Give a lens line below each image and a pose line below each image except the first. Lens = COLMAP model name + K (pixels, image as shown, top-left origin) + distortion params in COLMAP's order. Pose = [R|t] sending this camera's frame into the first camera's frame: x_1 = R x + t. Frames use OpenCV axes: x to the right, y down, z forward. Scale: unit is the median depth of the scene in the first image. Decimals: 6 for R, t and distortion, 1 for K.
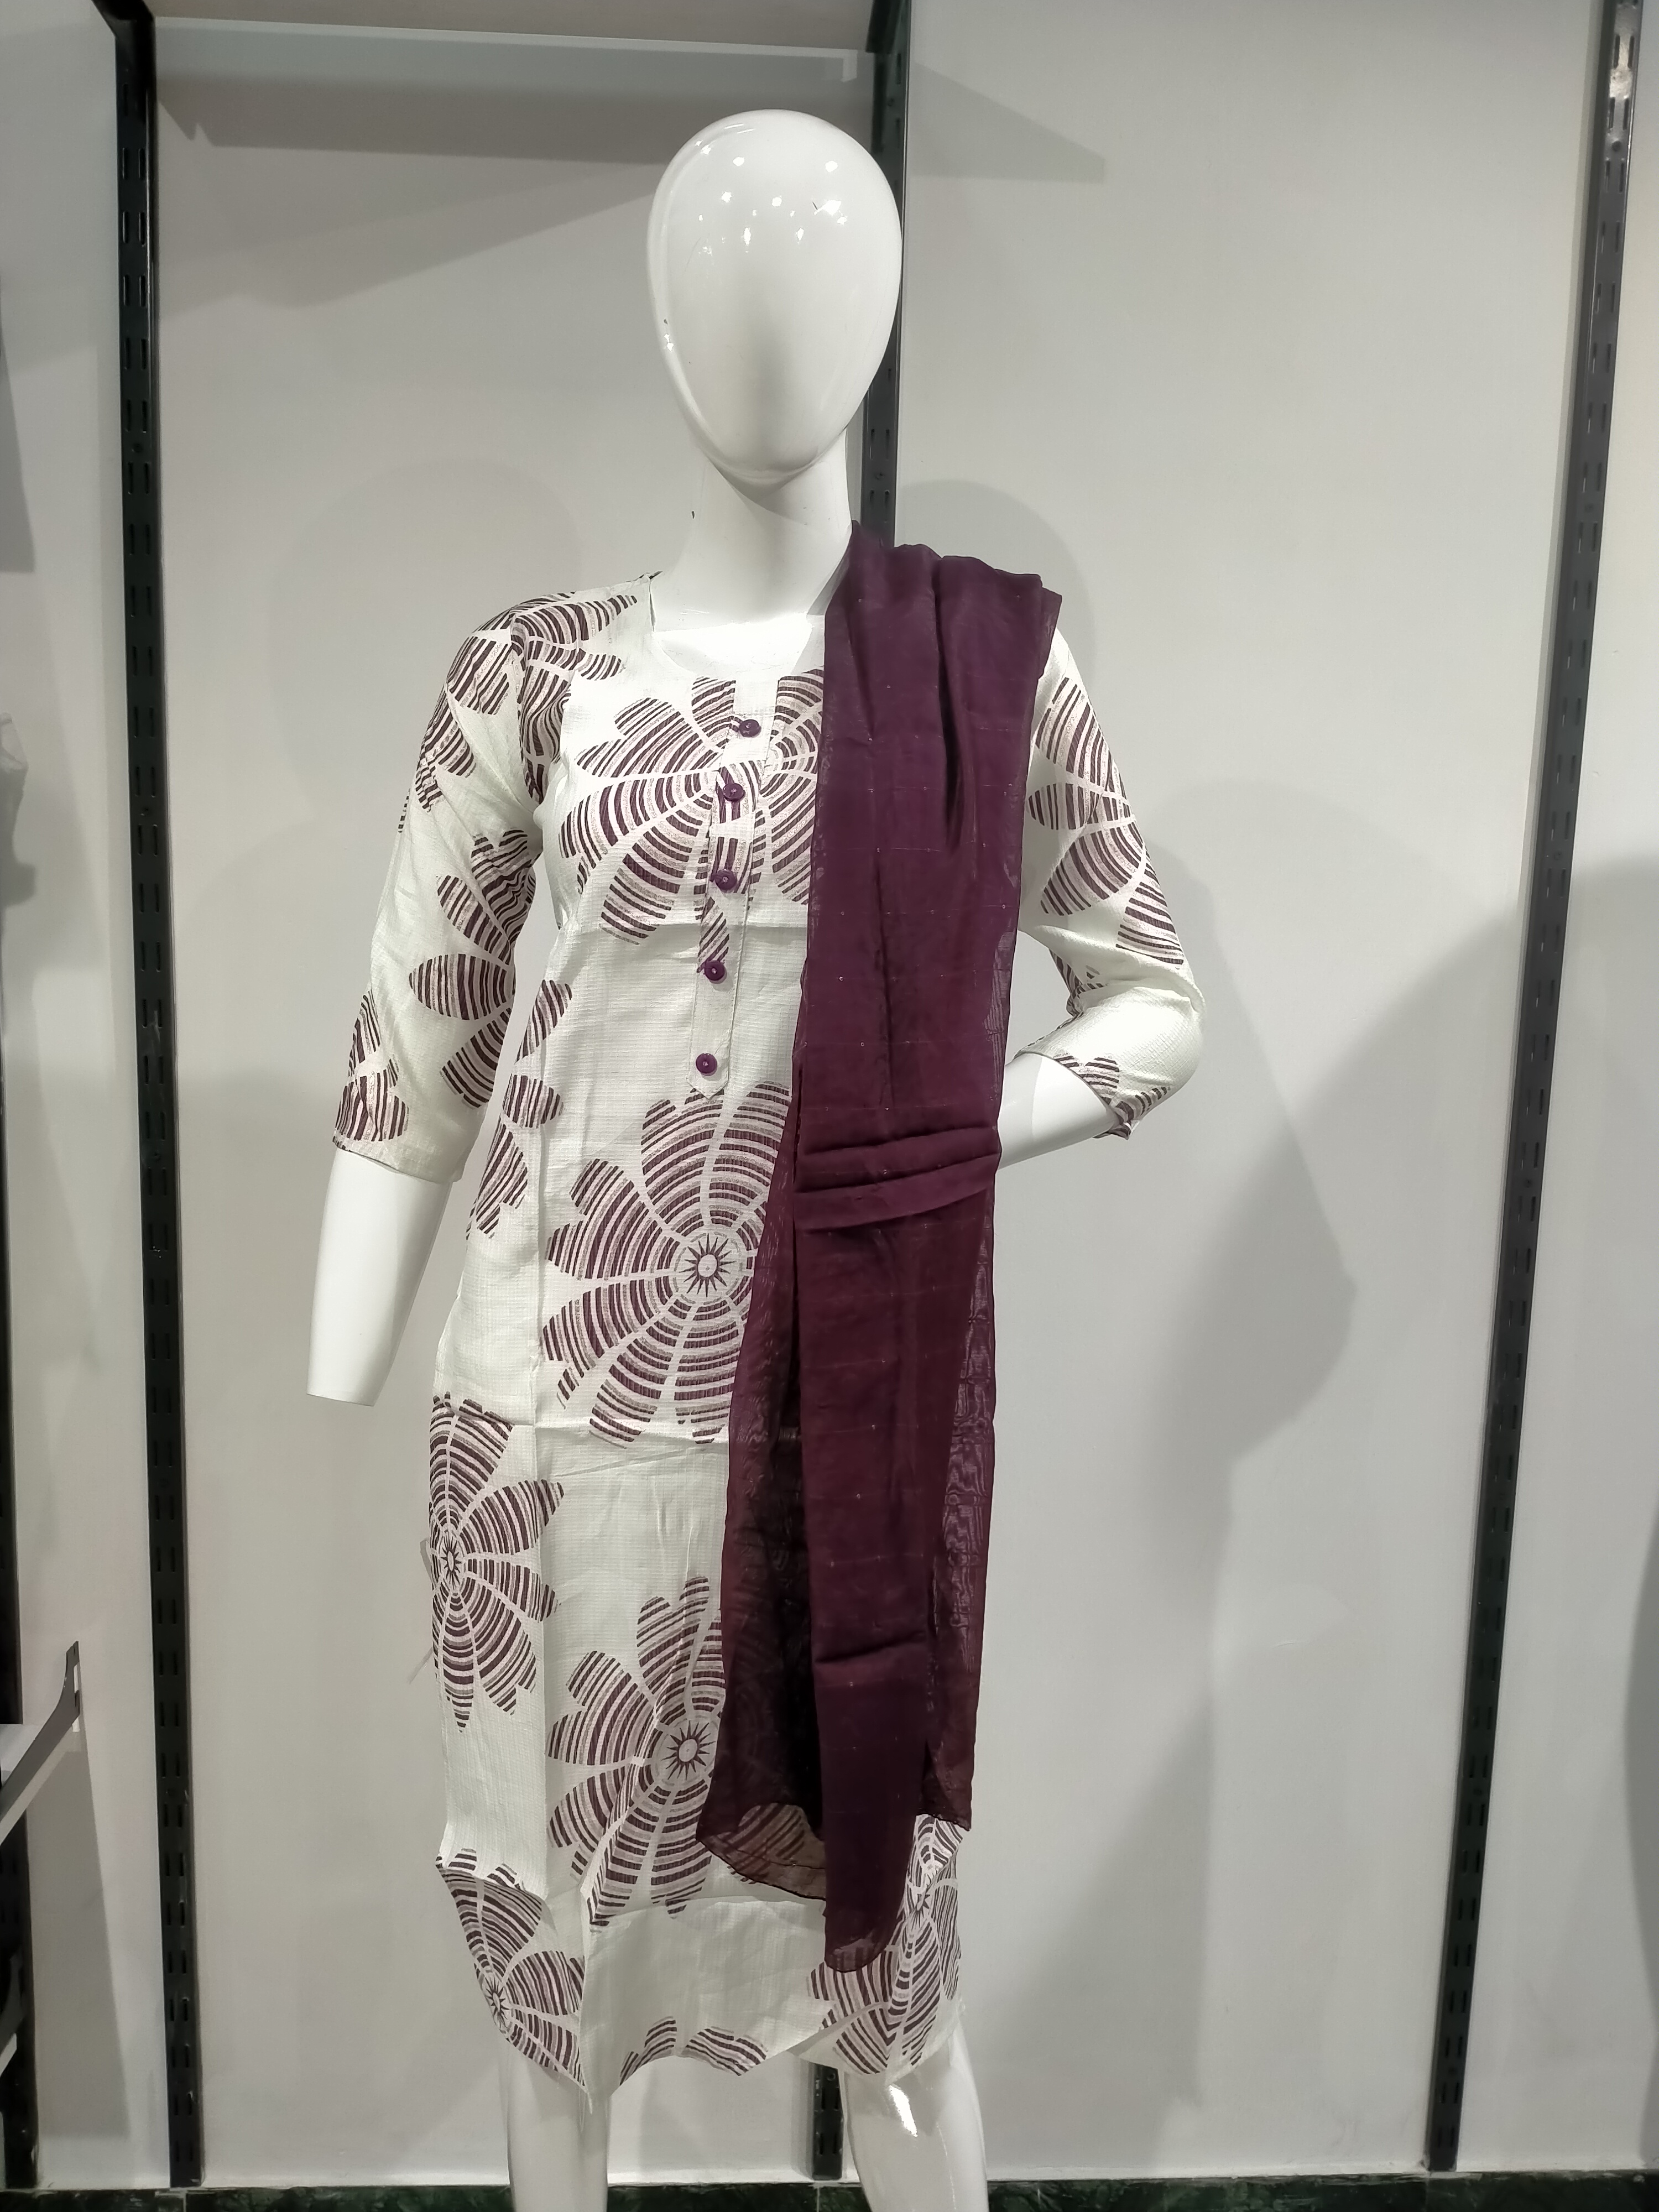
lens RADIAL K [[1902.5, 0, 803.7], [0, 1902.5, 1047.9], [0, 0, 1]] dist [-0.015247, -0.011732]
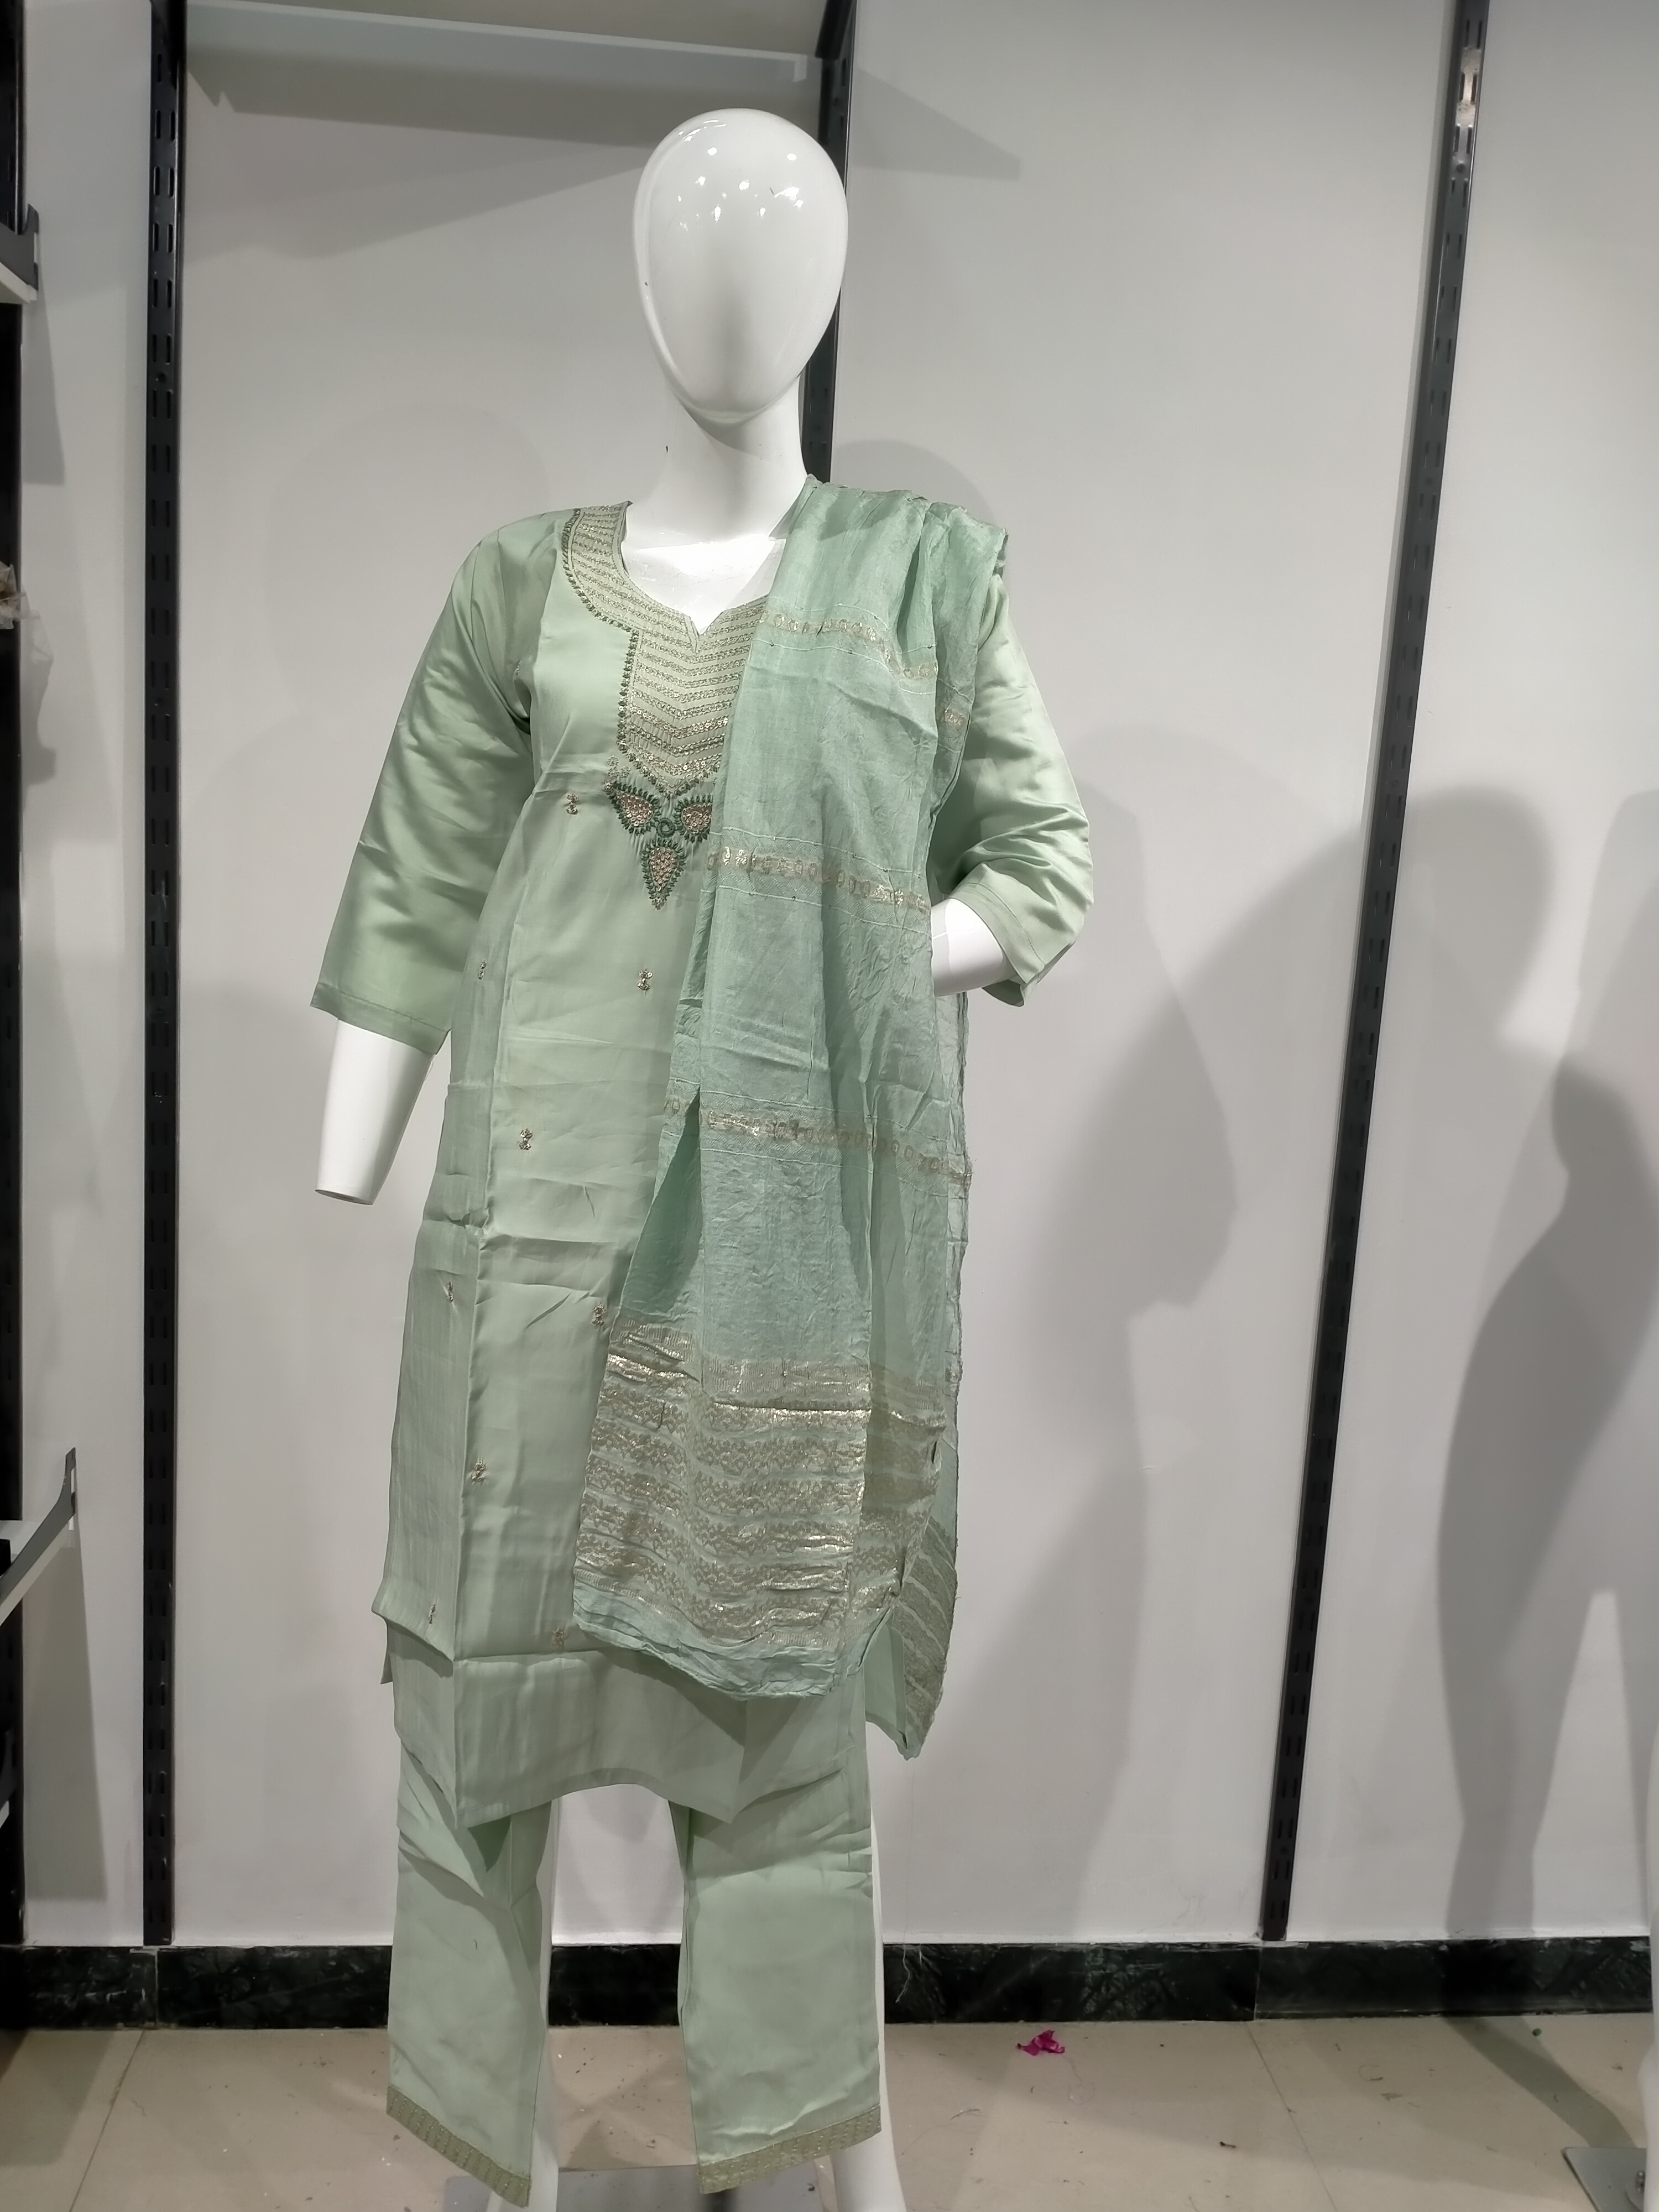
lens RADIAL K [[1902.5, 0, 801.9], [0, 1902.5, 1043.6], [0, 0, 1]] dist [-0.015247, -0.011732]
pose [[0.998587, 0.023742, 0.047541, -0.014337], [-0.024062, 0.999691, 0.006164, 0.058546], [-0.047379, -0.007299, 0.998850, -0.135761]]
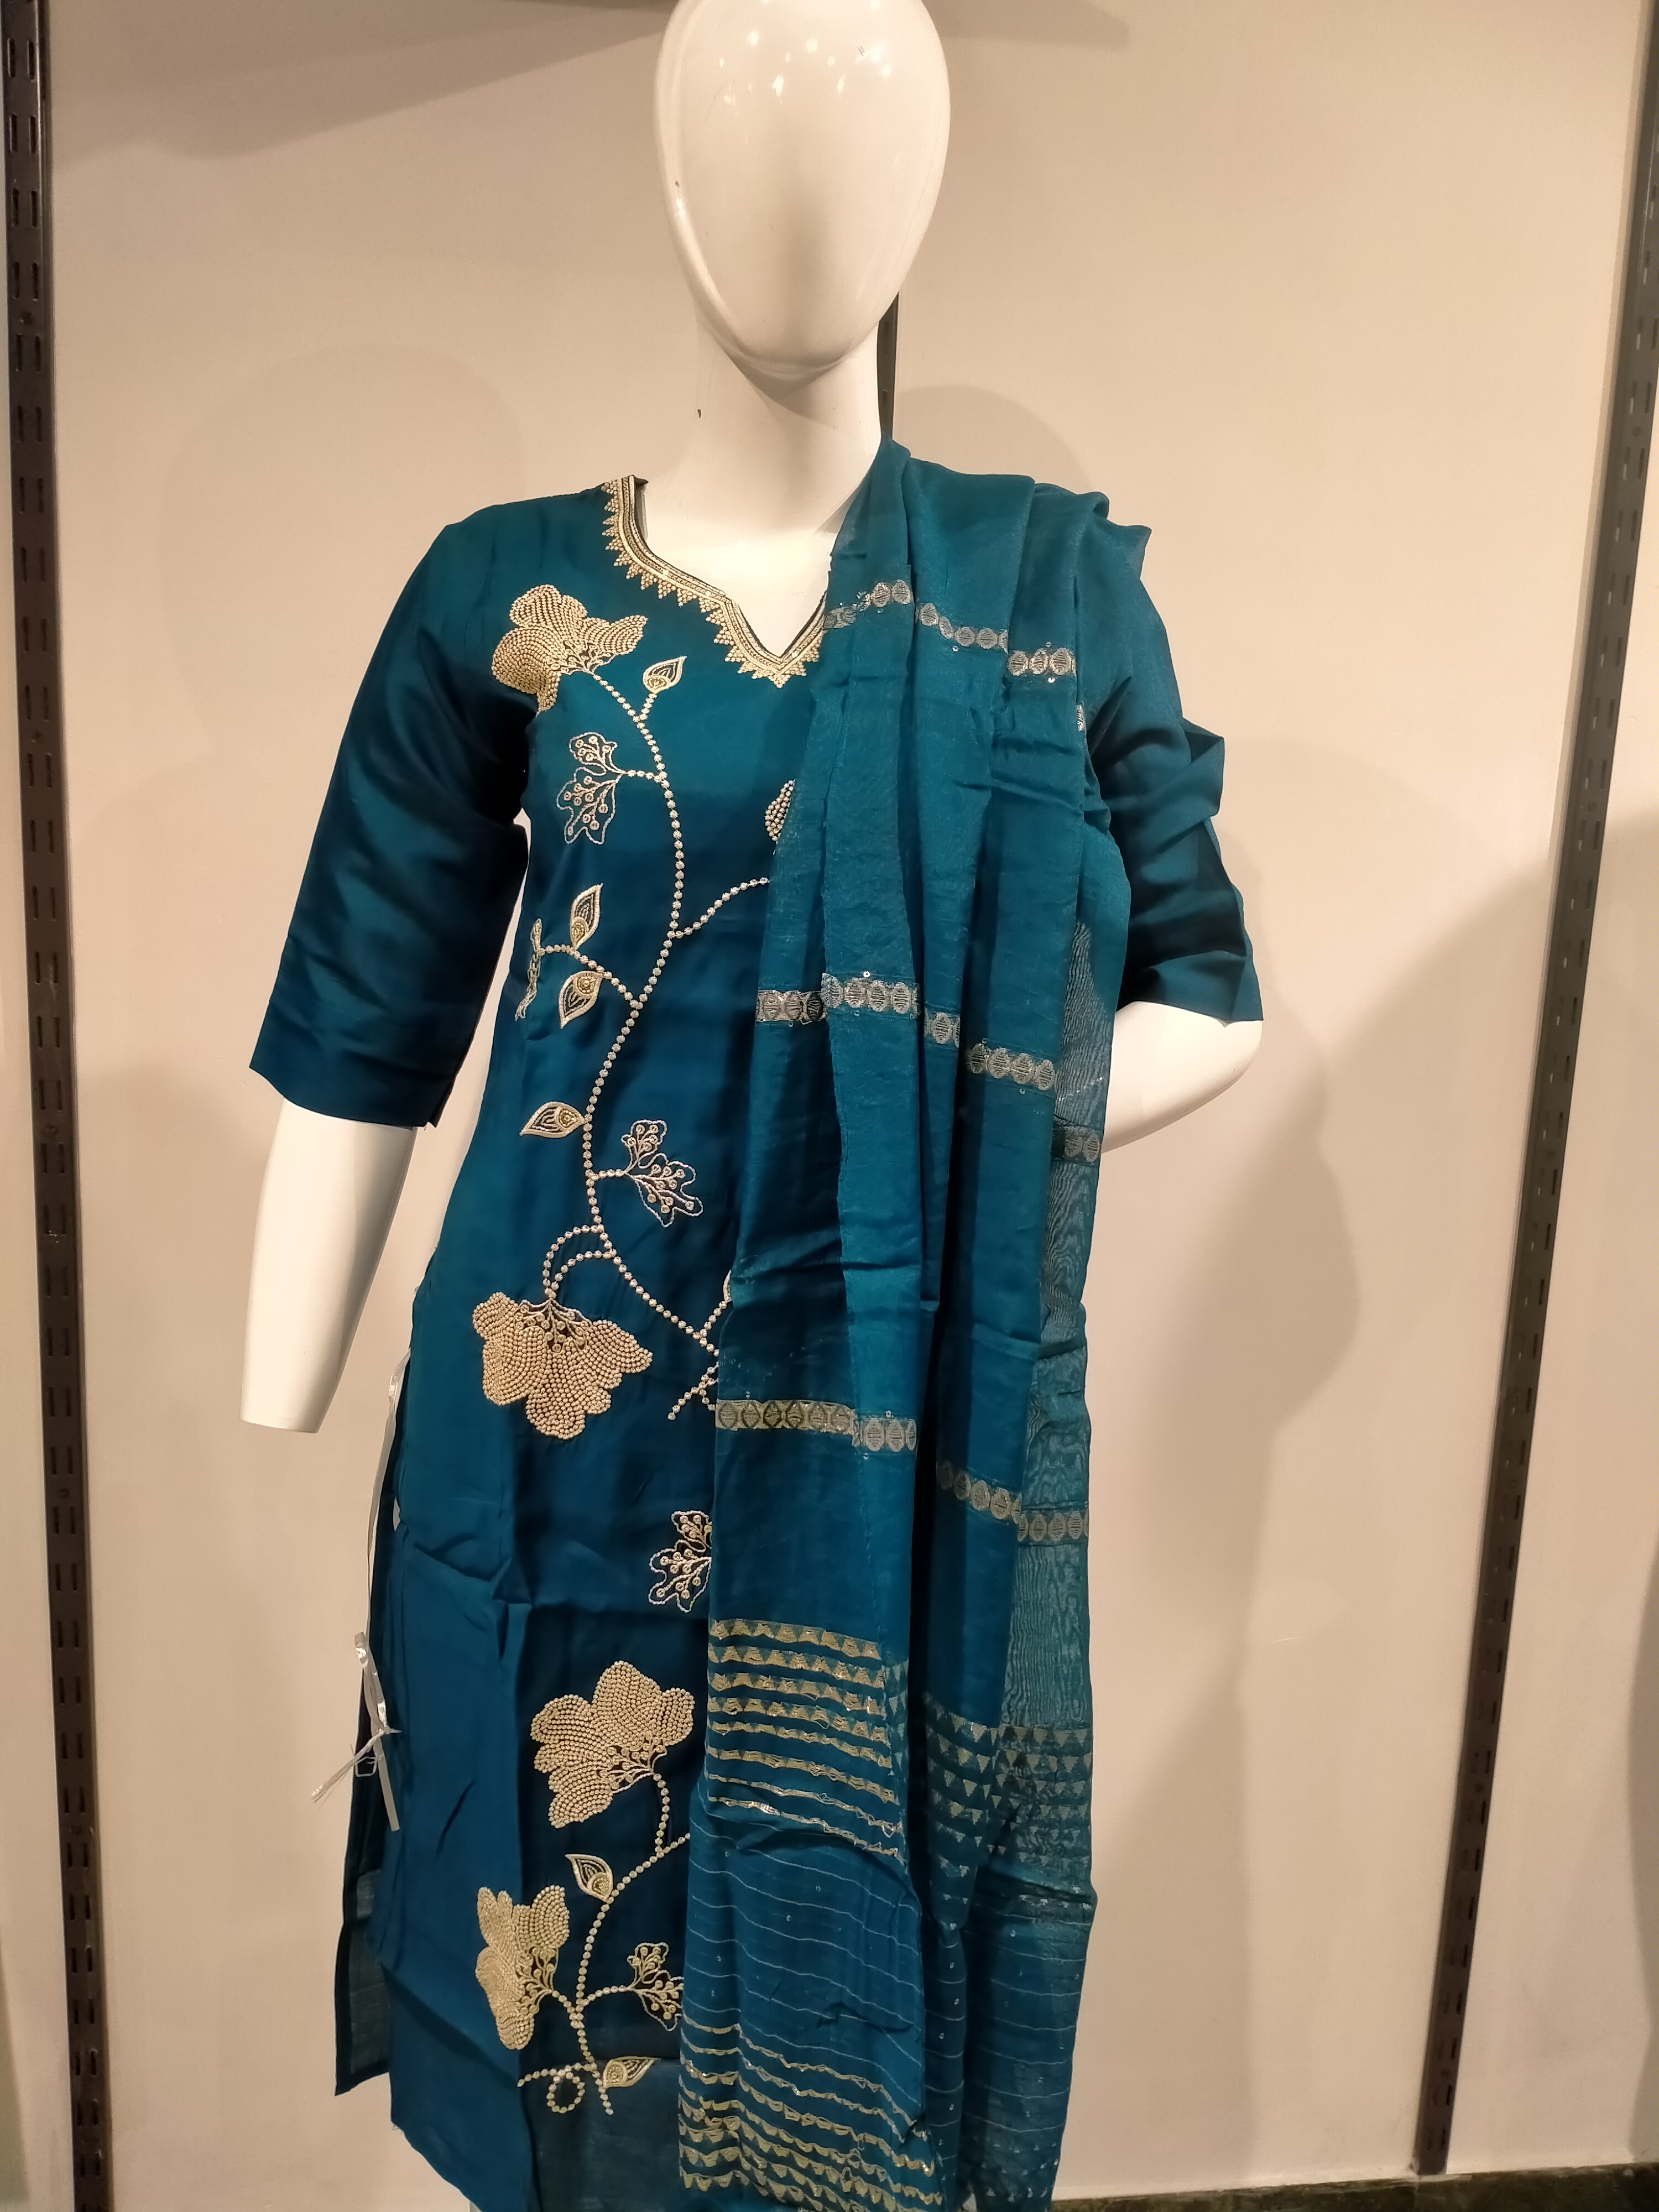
lens RADIAL K [[1902.5, 0, 818.2], [0, 1902.5, 1020.7], [0, 0, 1]] dist [-0.015247, -0.011732]
pose [[0.997339, 0.002990, 0.072841, -0.048638], [-0.005523, 0.999386, 0.034591, -0.025403], [-0.072693, -0.034901, 0.996744, 0.092768]]
